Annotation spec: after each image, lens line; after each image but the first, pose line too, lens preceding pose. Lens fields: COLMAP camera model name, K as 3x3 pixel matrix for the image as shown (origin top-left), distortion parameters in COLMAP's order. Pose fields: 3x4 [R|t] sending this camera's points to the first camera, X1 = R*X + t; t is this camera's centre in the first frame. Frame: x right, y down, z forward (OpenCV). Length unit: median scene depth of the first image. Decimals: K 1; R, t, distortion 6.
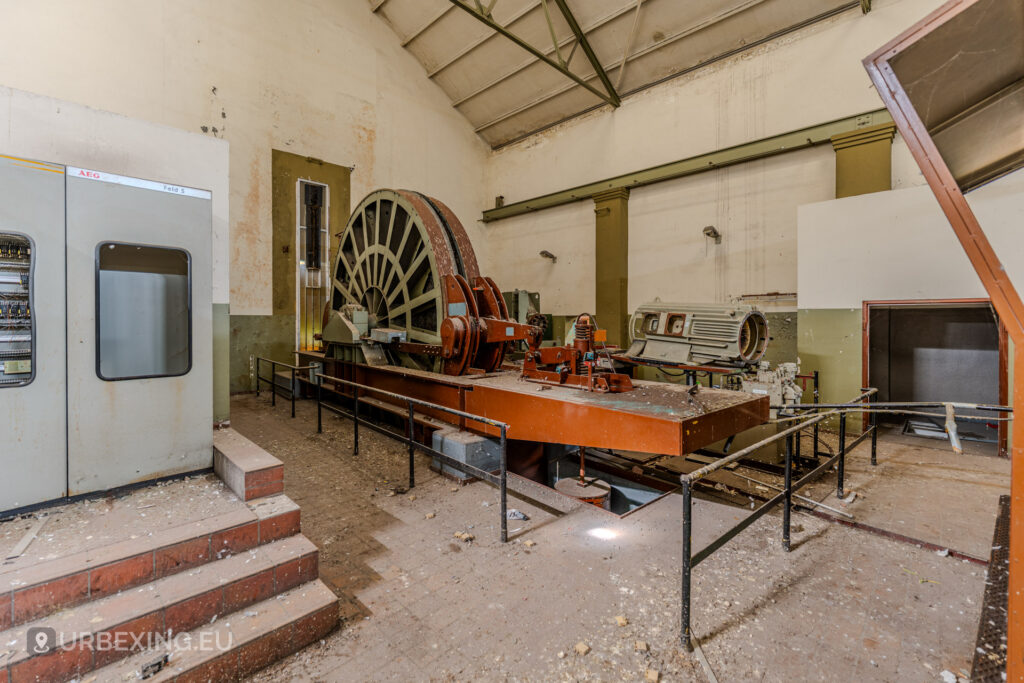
lens RADIAL K [[448.1, 0, 509.0], [0, 448.1, 328.5], [0, 0, 1]] dist [-0.028312, 0.000545]
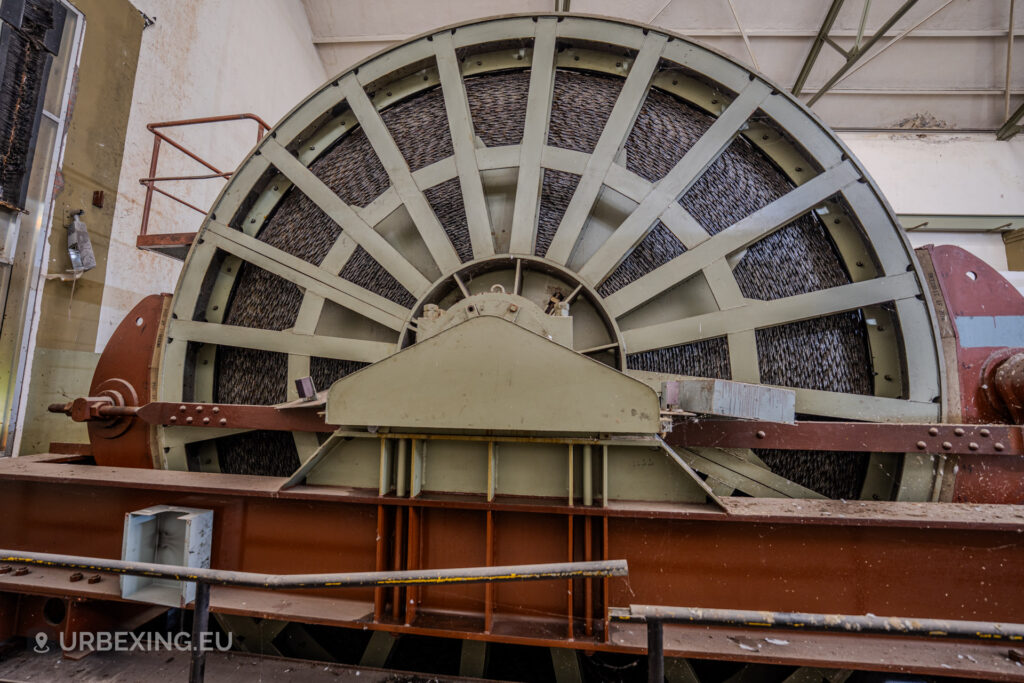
lens RADIAL K [[398.5, 0, 512.9], [0, 398.5, 330.0], [0, 0, 1]] dist [-0.017426, -0.000026]
pose [[0.733012, 0.083807, 0.675033, -0.571812], [0.001769, 0.992143, -0.125098, 0.000384], [-0.680213, 0.092892, 0.727105, 0.880251]]
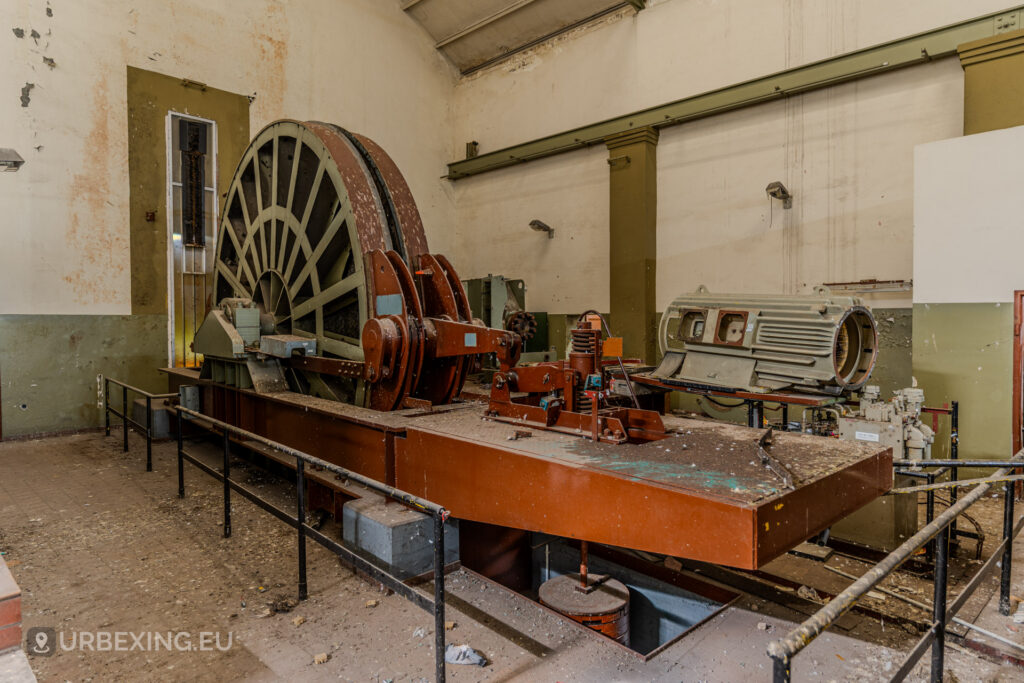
lens RADIAL K [[611.1, 0, 512.0], [0, 611.1, 341.5], [0, 0, 1]] dist [-0.026396, 0.000987]
pose [[0.999573, -0.003942, 0.028947, 0.027400], [0.003479, 0.999866, 0.016014, -0.003688], [-0.029007, -0.015906, 0.999453, 0.109886]]
